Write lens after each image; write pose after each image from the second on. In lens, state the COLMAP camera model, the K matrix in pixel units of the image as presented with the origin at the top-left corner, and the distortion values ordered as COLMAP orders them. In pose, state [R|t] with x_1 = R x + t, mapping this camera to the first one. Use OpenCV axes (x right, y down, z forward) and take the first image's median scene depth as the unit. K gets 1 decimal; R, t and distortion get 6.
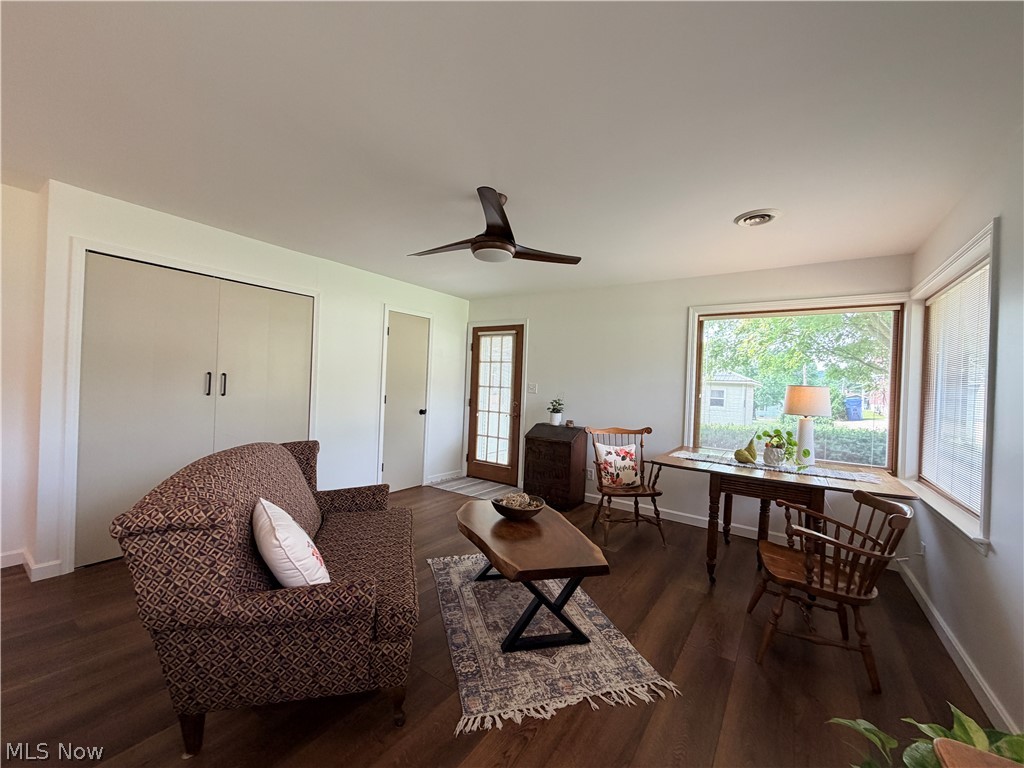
lens RADIAL K [[408.9, 0, 510.0], [0, 408.9, 385.0], [0, 0, 1]] dist [0.000346, -0.000077]
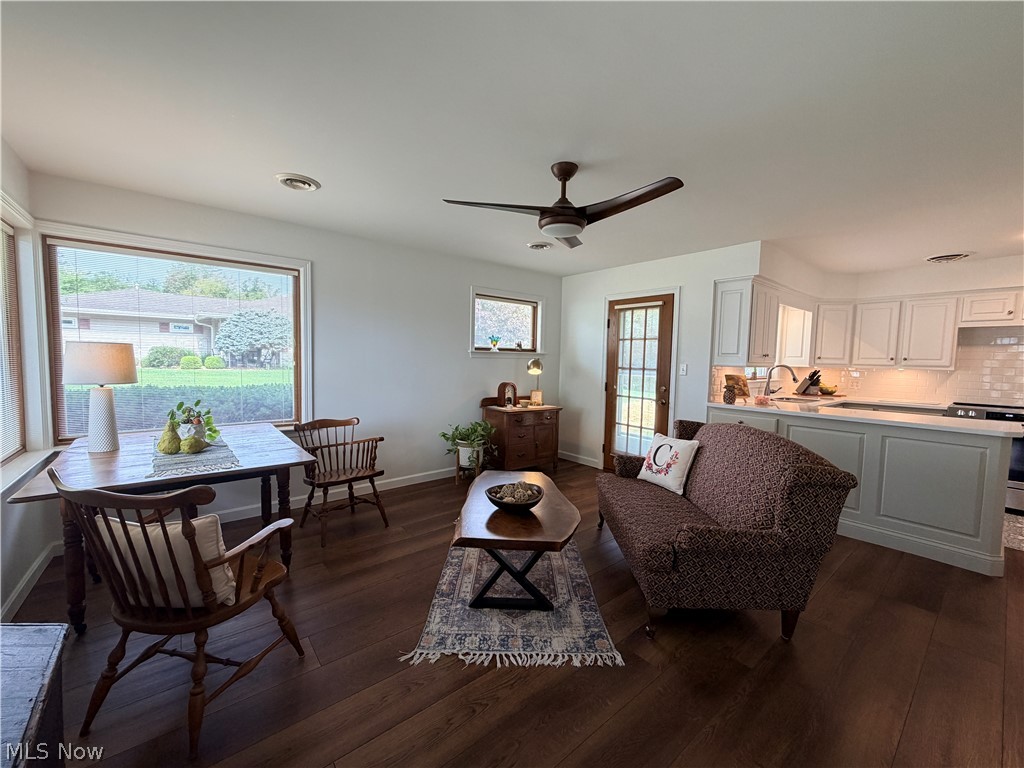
lens RADIAL K [[408.9, 0, 510.0], [0, 408.9, 385.0], [0, 0, 1]] dist [0.000346, -0.000077]
pose [[-0.958731, -0.080194, 0.272770, -0.153674], [-0.059921, 0.994840, 0.081871, -0.023065], [-0.277928, 0.062147, -0.958590, 1.426219]]
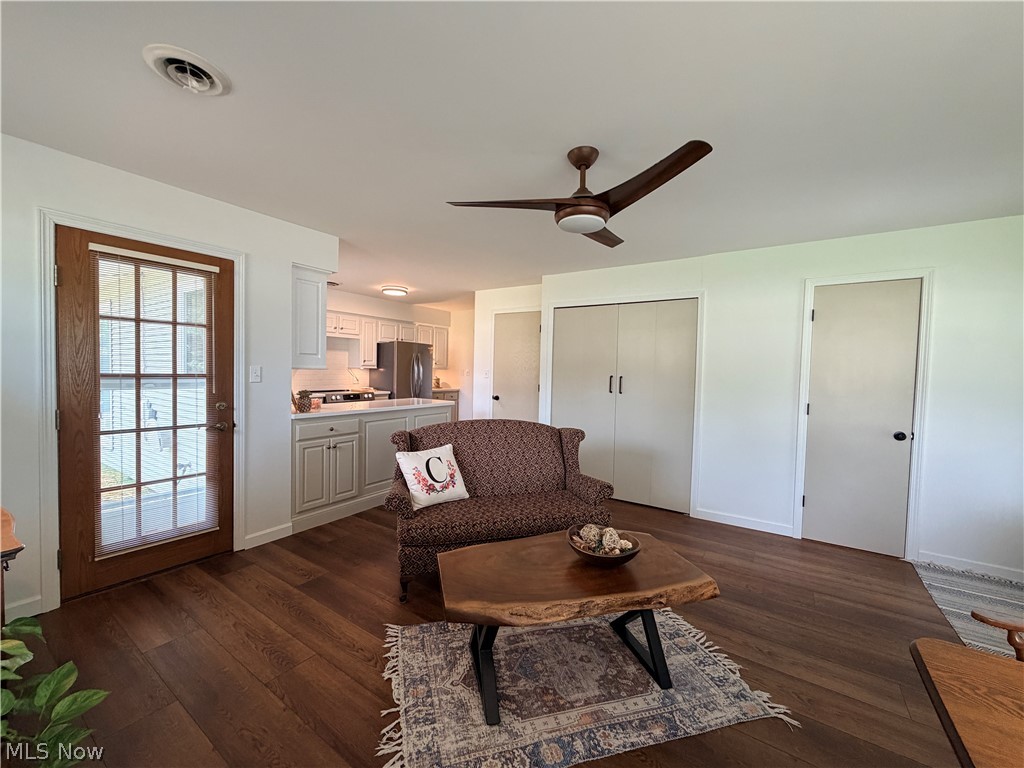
lens RADIAL K [[408.9, 0, 510.0], [0, 408.9, 385.0], [0, 0, 1]] dist [0.000346, -0.000077]
pose [[0.006665, -0.003514, -0.999972, 0.573174], [-0.026633, 0.999638, -0.003690, 0.012137], [0.999623, 0.026657, 0.006569, 0.625361]]
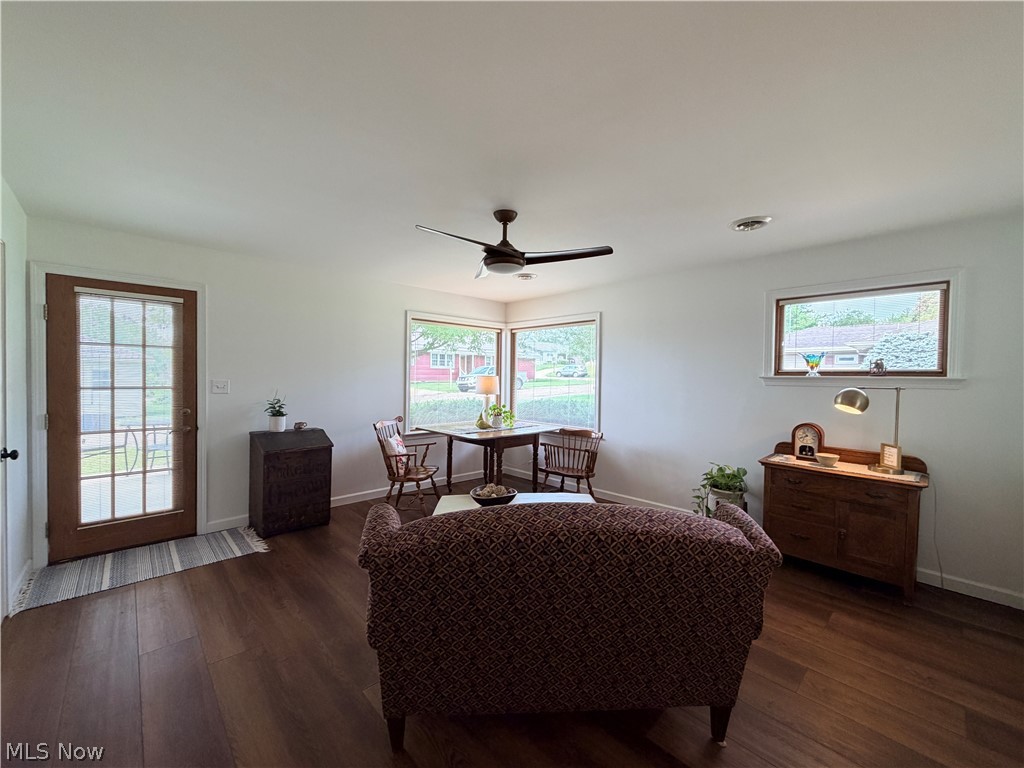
lens RADIAL K [[408.9, 0, 510.0], [0, 408.9, 385.0], [0, 0, 1]] dist [0.000346, -0.000077]
pose [[0.202255, -0.059120, 0.977547, -0.800074], [-0.001276, 0.998159, 0.060631, -0.057552], [-0.979332, -0.013511, 0.201807, 0.558226]]
